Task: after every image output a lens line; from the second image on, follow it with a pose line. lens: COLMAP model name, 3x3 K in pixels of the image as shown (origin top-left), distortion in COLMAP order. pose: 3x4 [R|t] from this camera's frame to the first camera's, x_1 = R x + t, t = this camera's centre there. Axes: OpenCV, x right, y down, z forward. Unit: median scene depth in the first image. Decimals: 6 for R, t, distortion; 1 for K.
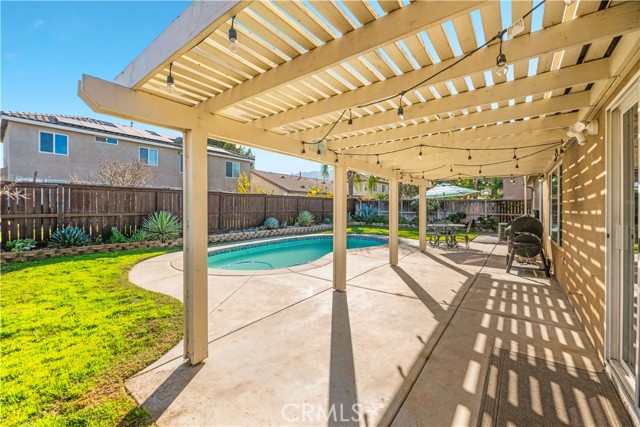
lens RADIAL K [[254.8, 0, 319.5], [0, 254.8, 208.9], [0, 0, 1]] dist [-0.005107, -0.001025]
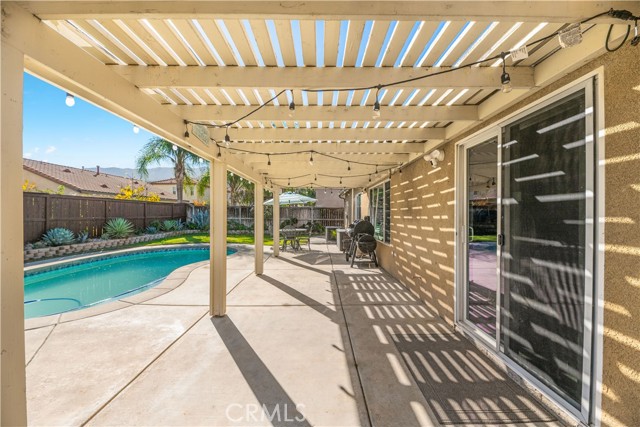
lens RADIAL K [[254.8, 0, 316.9], [0, 254.8, 216.4], [0, 0, 1]] dist [-0.005107, -0.001025]
pose [[0.795018, -0.005124, 0.606565, -0.135867], [0.001649, 0.999979, 0.006286, -0.000520], [-0.606584, -0.003997, 0.795009, 0.140479]]
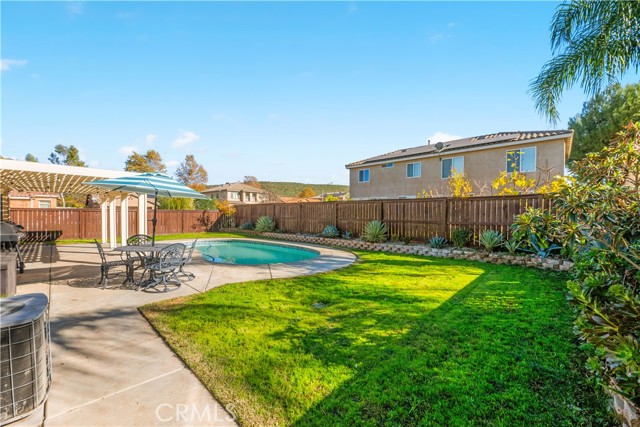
lens RADIAL K [[254.8, 0, 319.4], [0, 254.8, 215.4], [0, 0, 1]] dist [-0.005107, -0.001025]
pose [[-0.114373, 0.005833, -0.993421, 1.918638], [-0.012688, 0.999893, 0.007332, -0.025988], [0.993357, 0.013444, -0.114287, 2.726728]]
